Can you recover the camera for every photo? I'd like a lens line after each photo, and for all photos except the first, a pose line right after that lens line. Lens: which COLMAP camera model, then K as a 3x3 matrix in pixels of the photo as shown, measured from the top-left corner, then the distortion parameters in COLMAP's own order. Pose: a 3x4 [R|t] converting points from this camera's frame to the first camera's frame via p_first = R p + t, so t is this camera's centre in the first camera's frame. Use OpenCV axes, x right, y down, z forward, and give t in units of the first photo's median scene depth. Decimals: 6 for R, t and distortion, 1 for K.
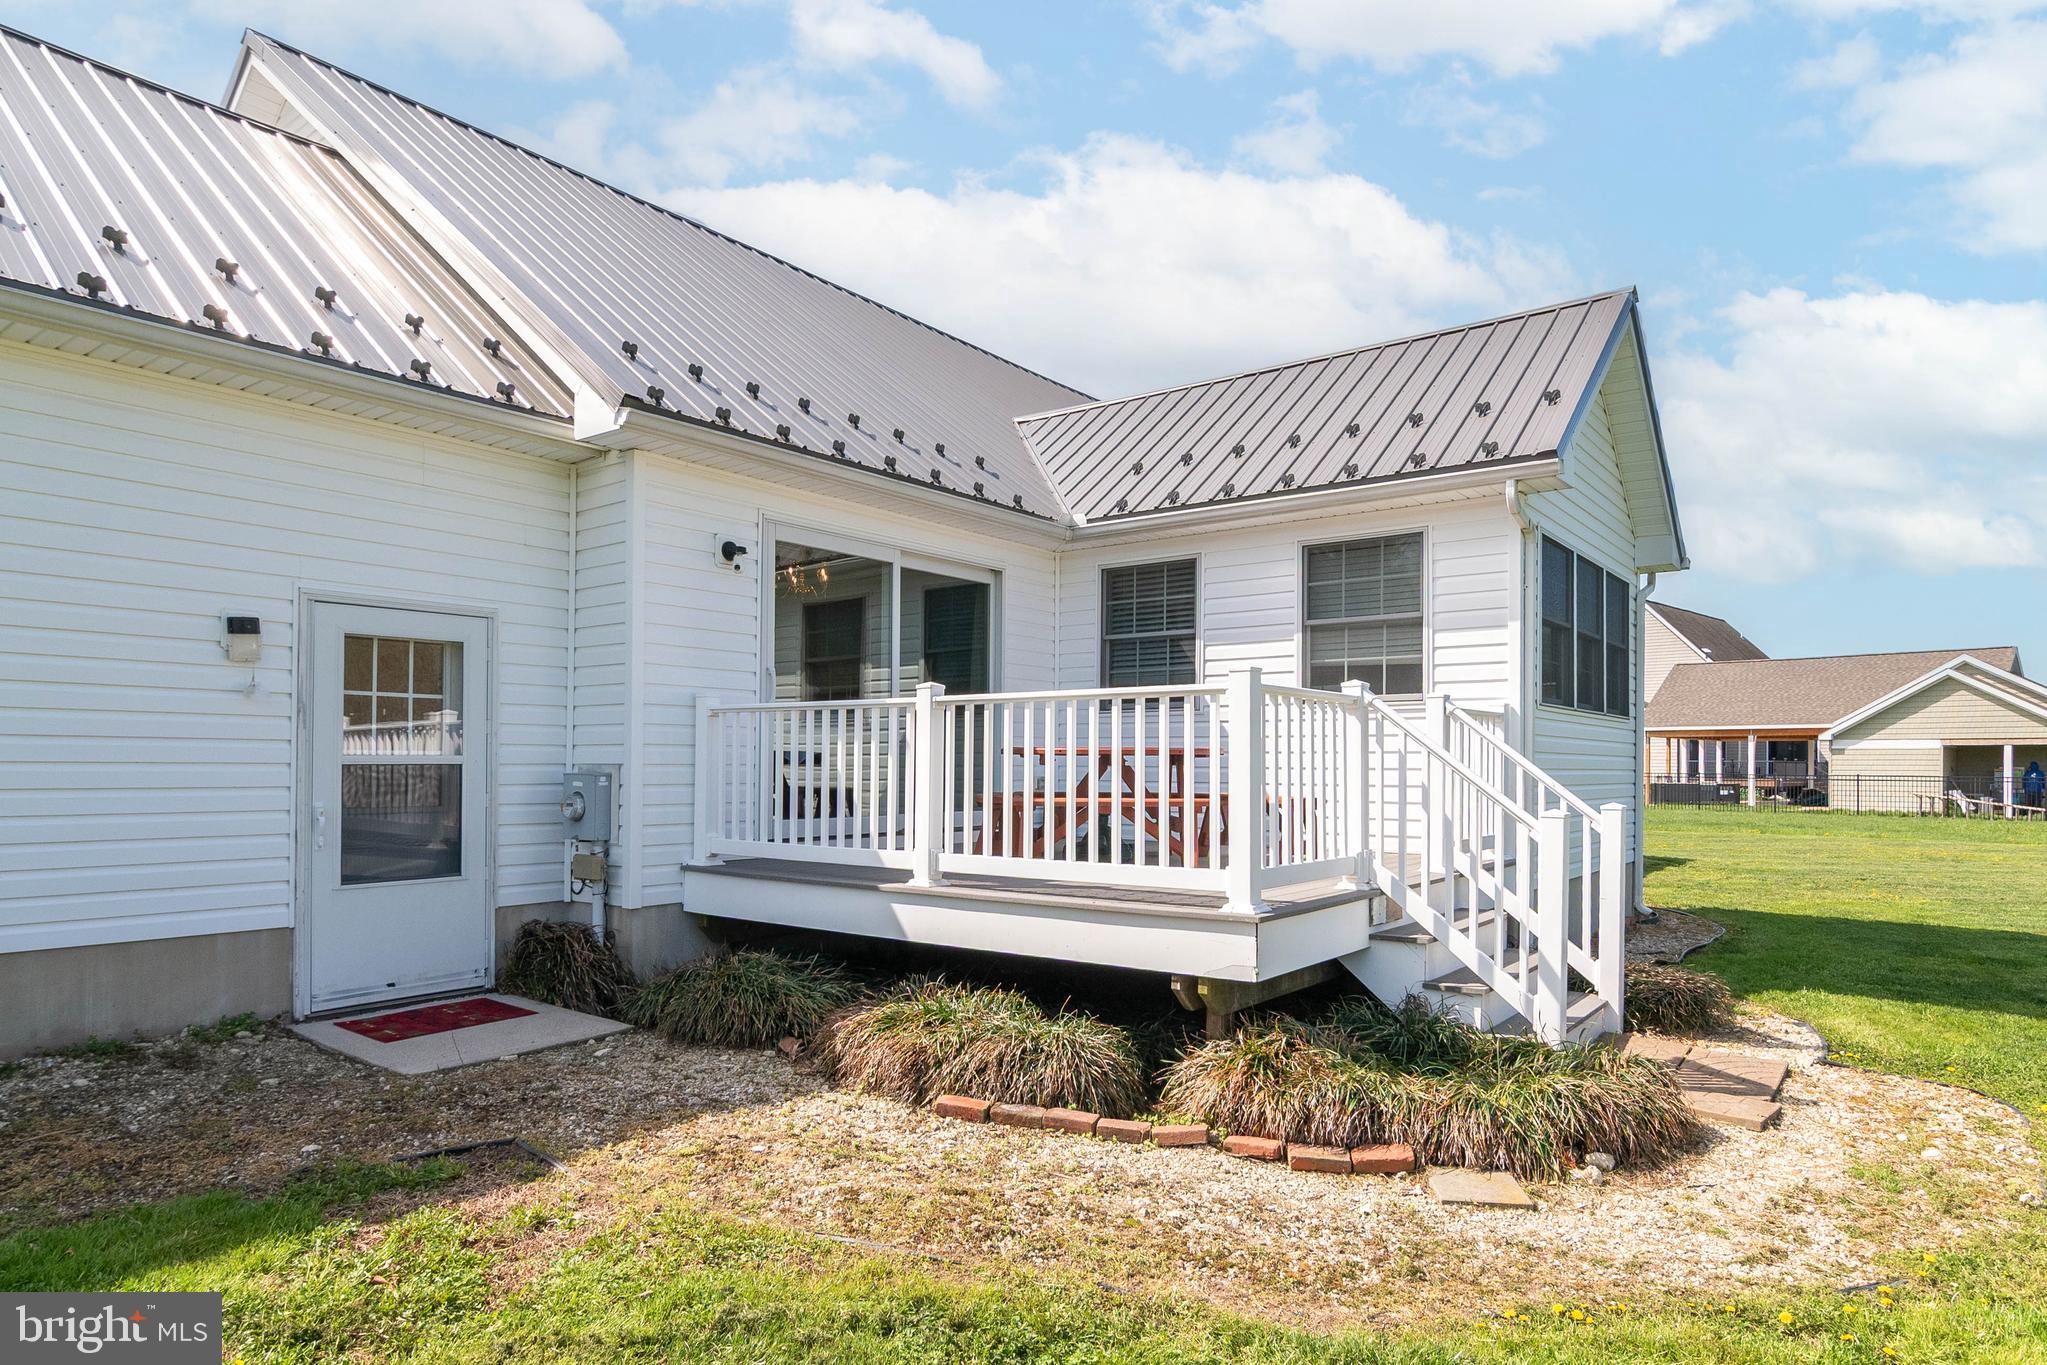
lens RADIAL K [[1287.3, 0, 1019.8], [0, 1287.3, 754.5], [0, 0, 1]] dist [-0.035314, -0.000054]
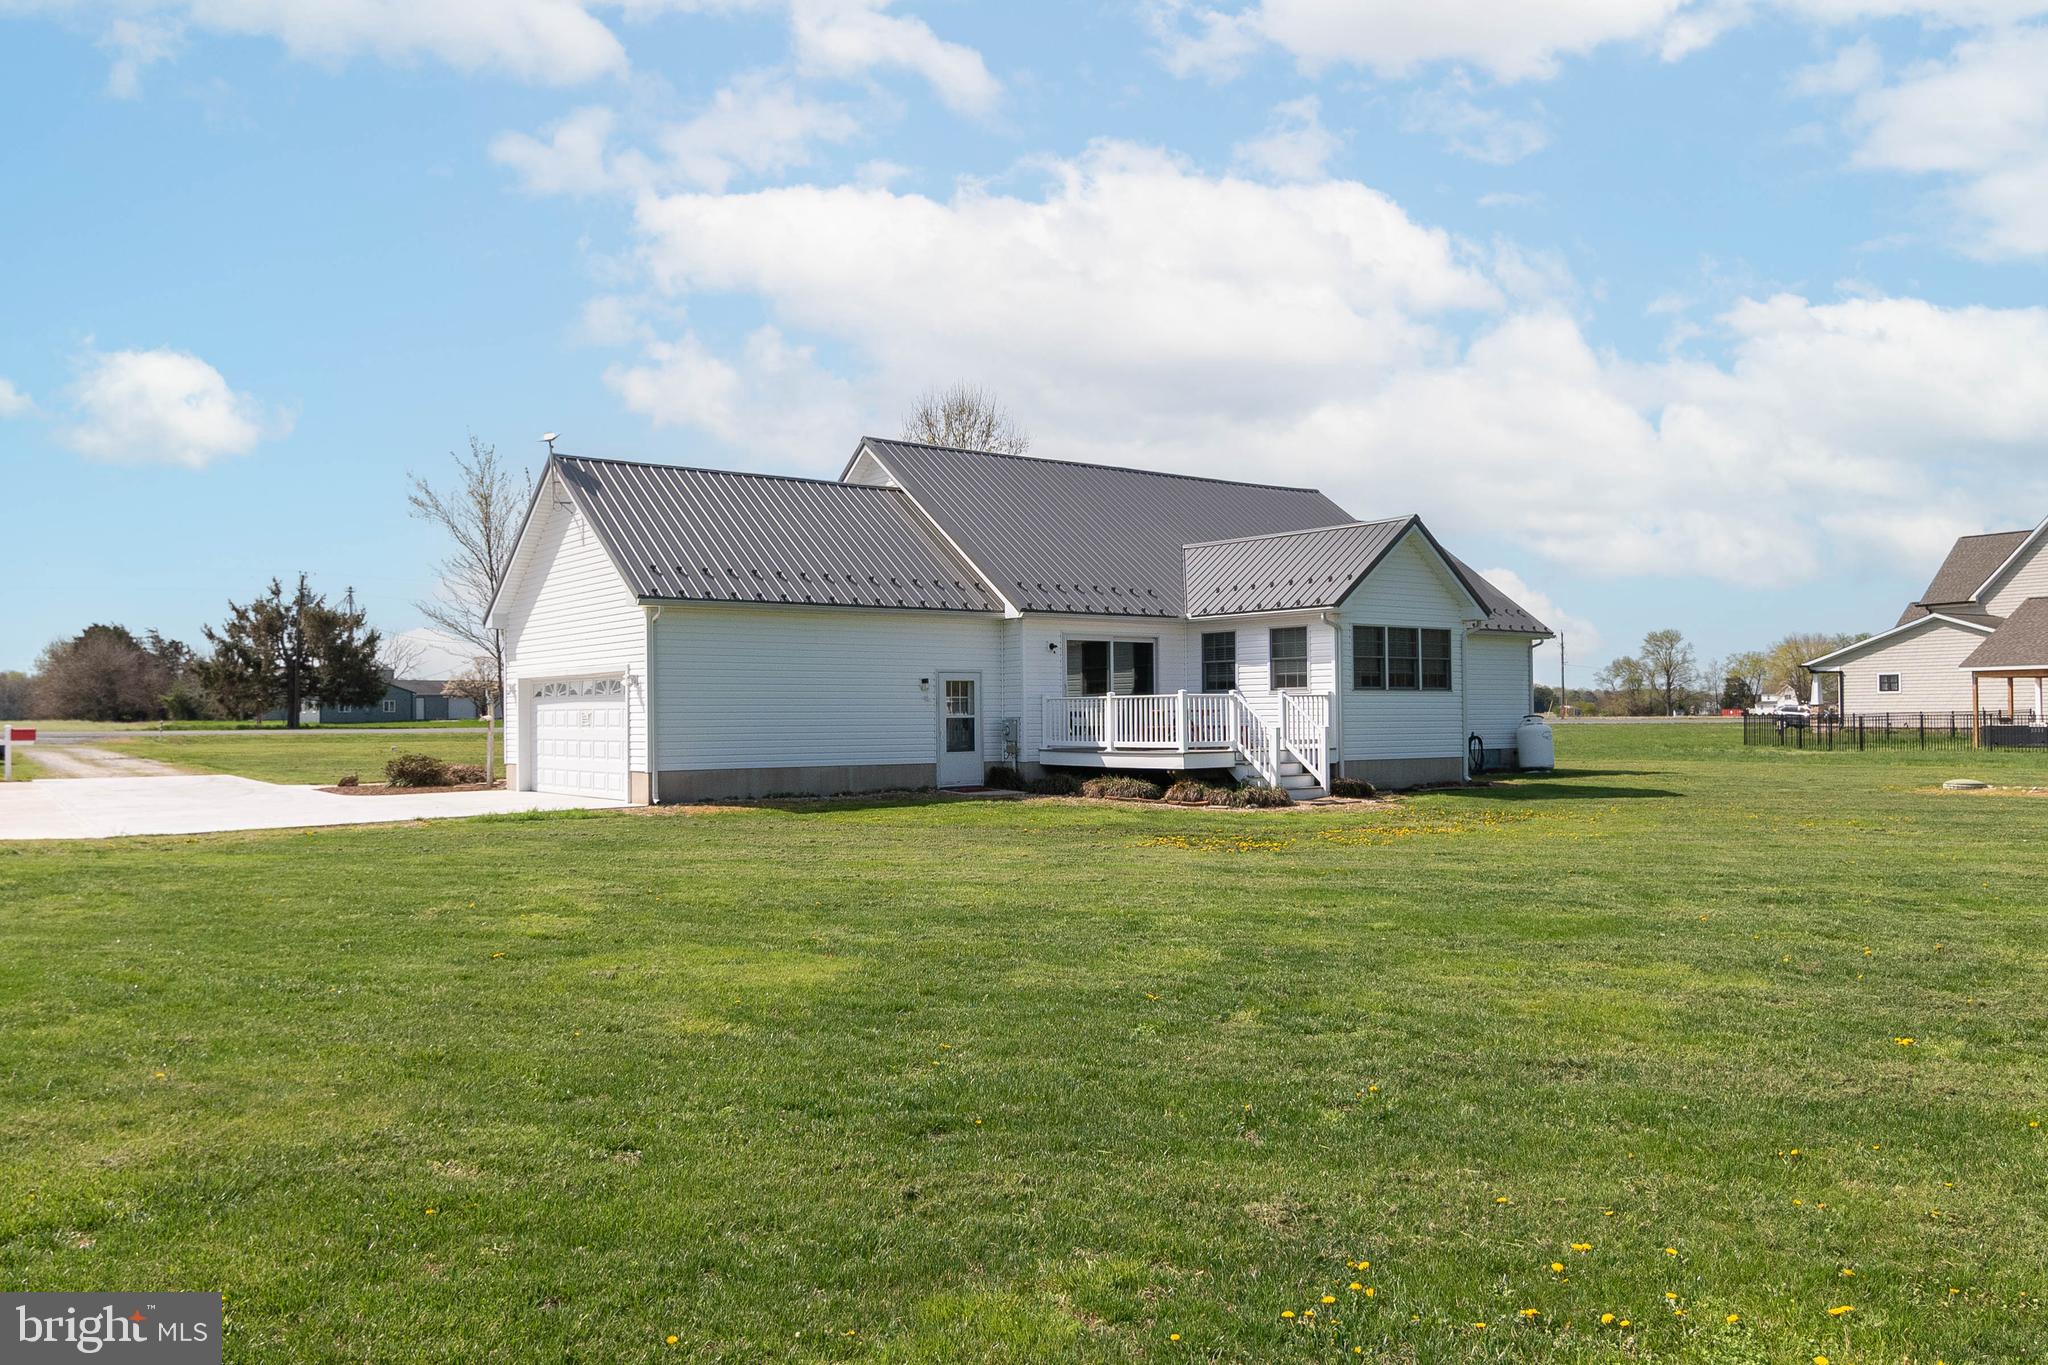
lens RADIAL K [[1591.6, 0, 1039.5], [0, 1591.6, 712.8], [0, 0, 1]] dist [-0.005899, -0.000969]
pose [[0.976827, -0.013621, -0.213598, 0.610329], [0.014278, 0.999897, 0.001532, -0.009284], [0.213555, -0.004547, 0.976920, -2.995074]]
